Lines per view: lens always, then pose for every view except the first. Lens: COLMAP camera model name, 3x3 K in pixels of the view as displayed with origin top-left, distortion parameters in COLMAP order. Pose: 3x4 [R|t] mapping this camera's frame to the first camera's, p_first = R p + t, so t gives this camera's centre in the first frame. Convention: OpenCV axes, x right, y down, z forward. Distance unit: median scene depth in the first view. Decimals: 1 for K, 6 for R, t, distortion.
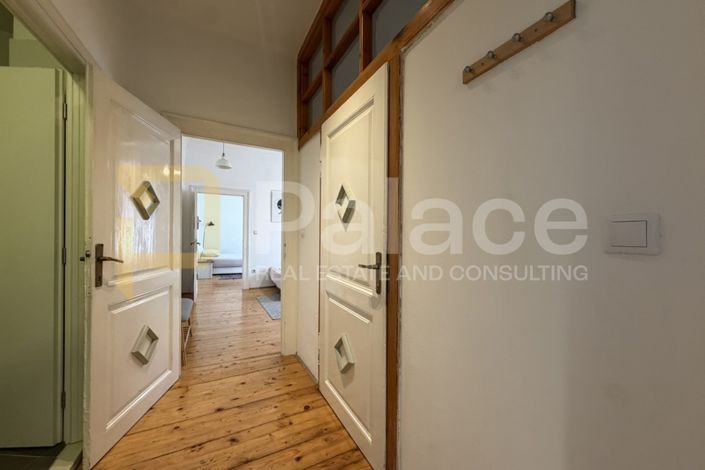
lens RADIAL K [[281.2, 0, 350.8], [0, 281.2, 234.1], [0, 0, 1]] dist [0.000817, -0.000021]
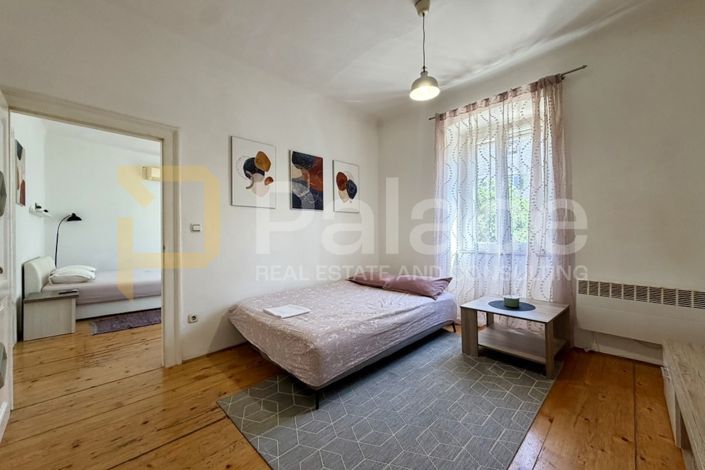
lens RADIAL K [[281.2, 0, 350.8], [0, 281.2, 234.1], [0, 0, 1]] dist [0.000817, -0.000021]
pose [[0.953639, -0.014975, 0.300580, -0.214440], [0.016589, 0.999858, -0.002818, 0.007860], [-0.300495, 0.007674, 0.953753, 0.459513]]
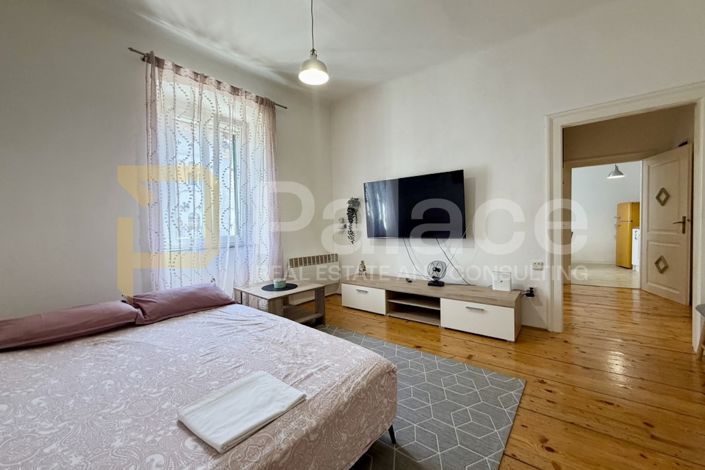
lens RADIAL K [[281.2, 0, 350.8], [0, 281.2, 234.1], [0, 0, 1]] dist [0.000817, -0.000021]
pose [[-0.405959, -0.020798, 0.913655, -0.338408], [0.022649, 0.999205, 0.032809, 0.011932], [-0.913611, 0.034012, -0.405165, 0.828890]]
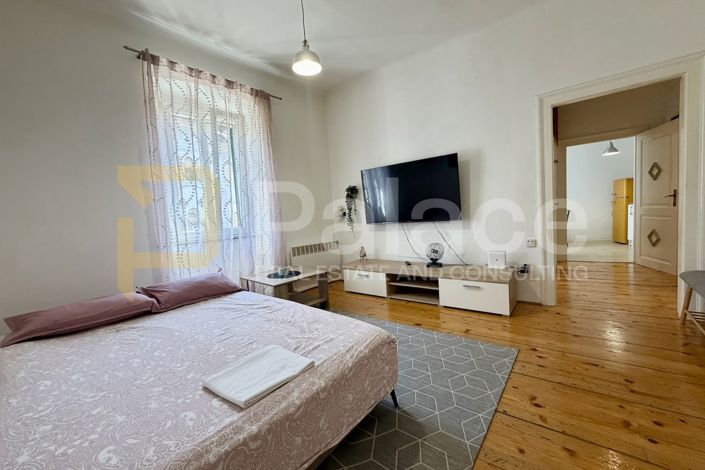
lens RADIAL K [[281.2, 0, 350.8], [0, 281.2, 234.1], [0, 0, 1]] dist [0.000817, -0.000021]
pose [[-0.405705, -0.039087, 0.913168, -0.352620], [0.065684, 0.995255, 0.071783, 0.015442], [-0.911641, 0.089103, -0.401213, 0.833721]]
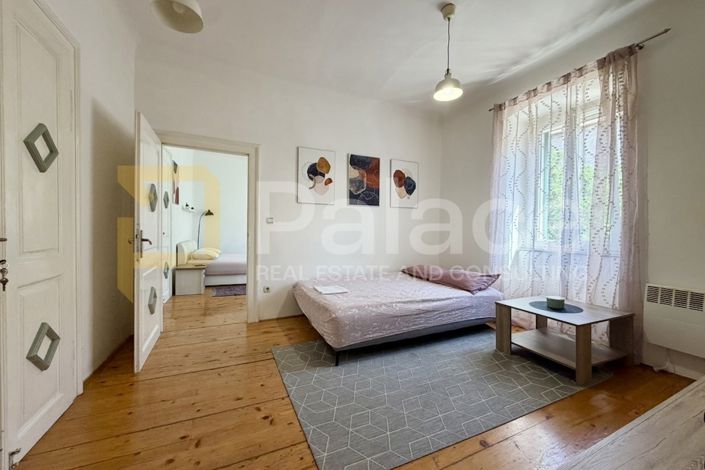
lens RADIAL K [[281.2, 0, 350.8], [0, 281.2, 234.1], [0, 0, 1]] dist [0.000817, -0.000021]
pose [[0.999268, 0.005726, -0.037819, -0.139340], [-0.005324, 0.999928, 0.010736, 0.012739], [0.037878, -0.010527, 0.999227, 0.395189]]
